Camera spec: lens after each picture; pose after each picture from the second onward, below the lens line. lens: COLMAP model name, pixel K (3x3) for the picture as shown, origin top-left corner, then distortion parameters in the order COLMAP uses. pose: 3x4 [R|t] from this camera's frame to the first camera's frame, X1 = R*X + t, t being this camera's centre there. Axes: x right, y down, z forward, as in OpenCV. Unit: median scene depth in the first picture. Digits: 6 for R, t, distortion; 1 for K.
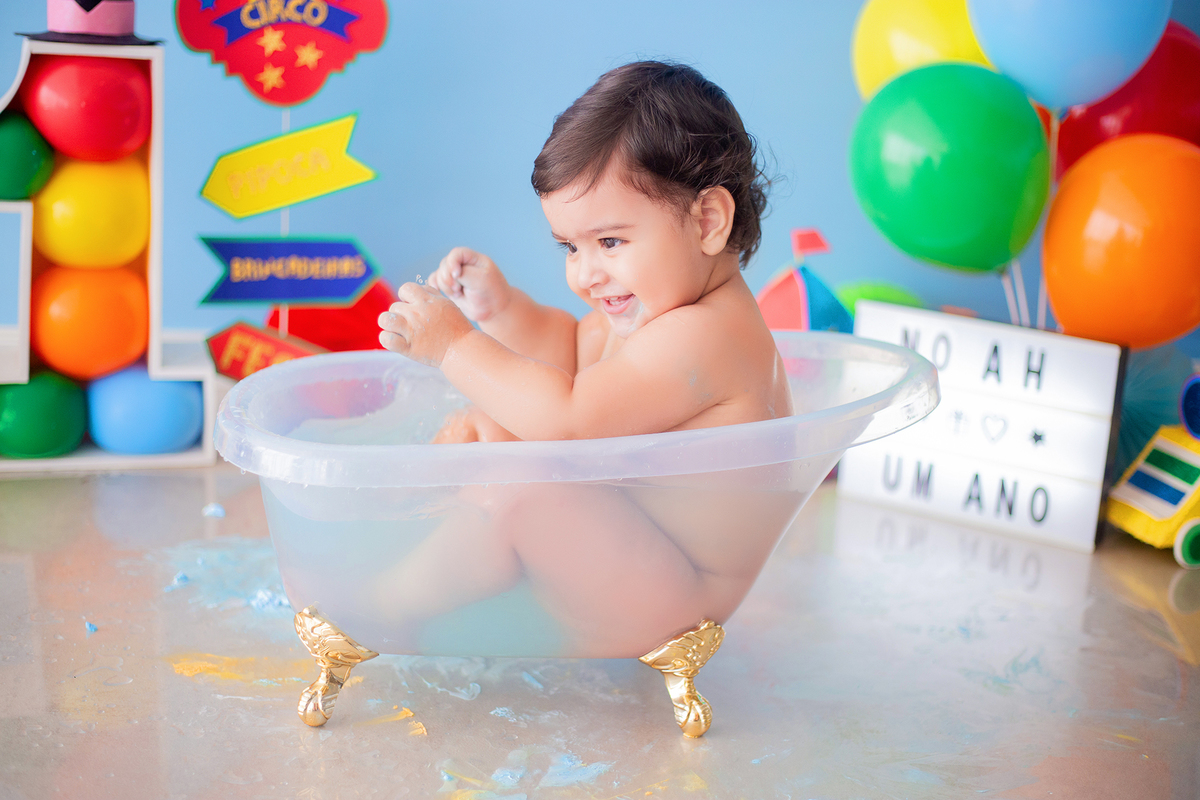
lens RADIAL K [[1744.7, 0, 598.3], [0, 1744.7, 399.2], [0, 0, 1]] dist [-0.143343, -0.016430]
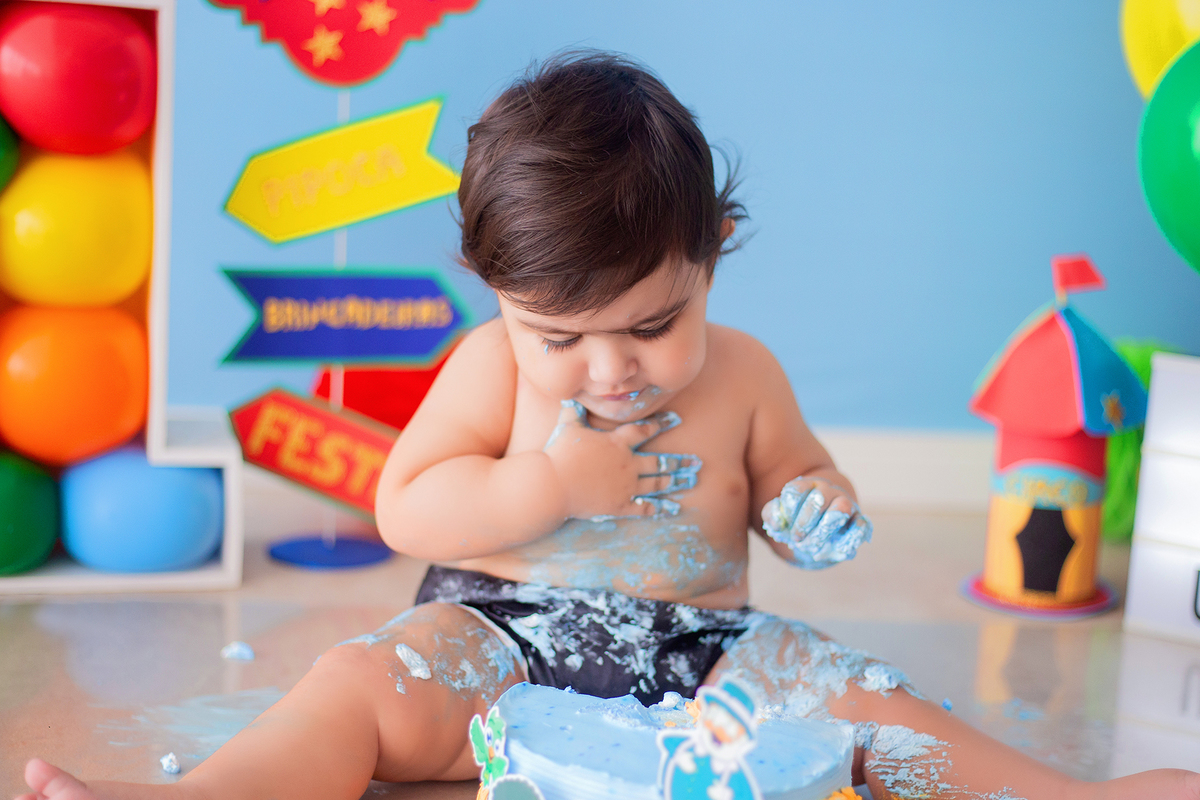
lens RADIAL K [[1775.0, 0, 597.8], [0, 1775.0, 360.9], [0, 0, 1]] dist [-0.210008, -0.096762]
pose [[0.999759, -0.002162, -0.021869, -0.061999], [0.000374, 0.996679, -0.081434, 0.003491], [0.021972, 0.081406, 0.996439, 0.295840]]
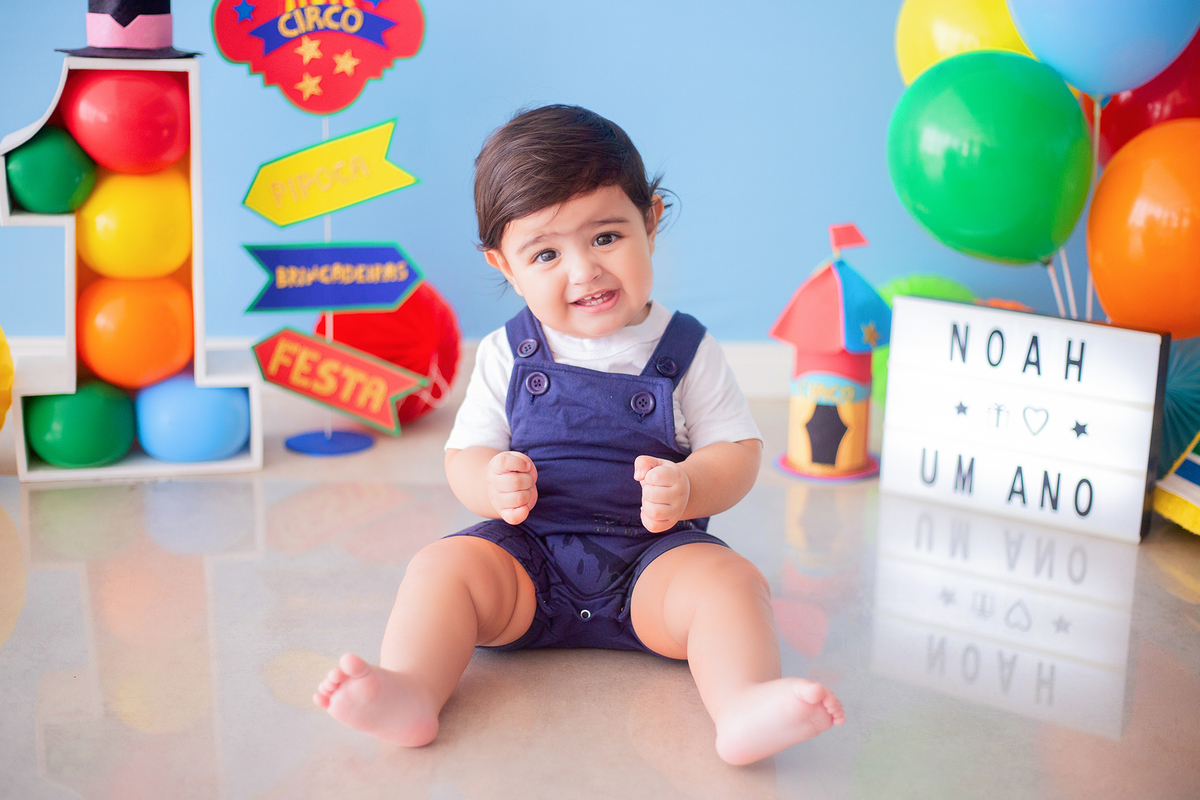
lens RADIAL K [[1744.7, 0, 598.3], [0, 1744.7, 399.2], [0, 0, 1]] dist [-0.143343, -0.016430]
pose [[0.997753, -0.018754, -0.064318, 0.041786], [0.018747, 0.999824, -0.000711, 0.000679], [0.064320, -0.000496, 0.997929, 0.001853]]
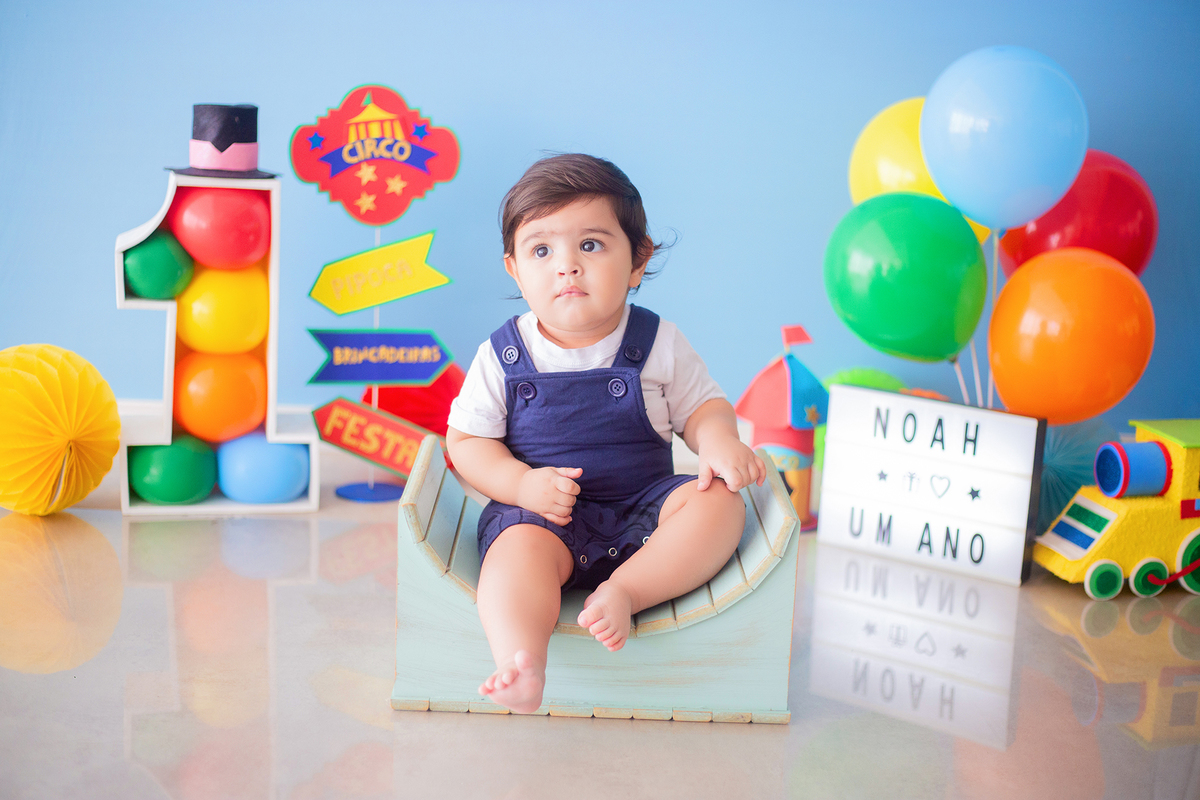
lens RADIAL K [[1720.4, 0, 591.5], [0, 1720.4, 398.6], [0, 0, 1]] dist [-0.148222, -0.023551]
pose [[0.997559, 0.004607, -0.069672, 0.062554], [-0.007953, 0.998824, -0.047831, 0.014154], [0.069370, 0.048268, 0.996423, -0.225496]]
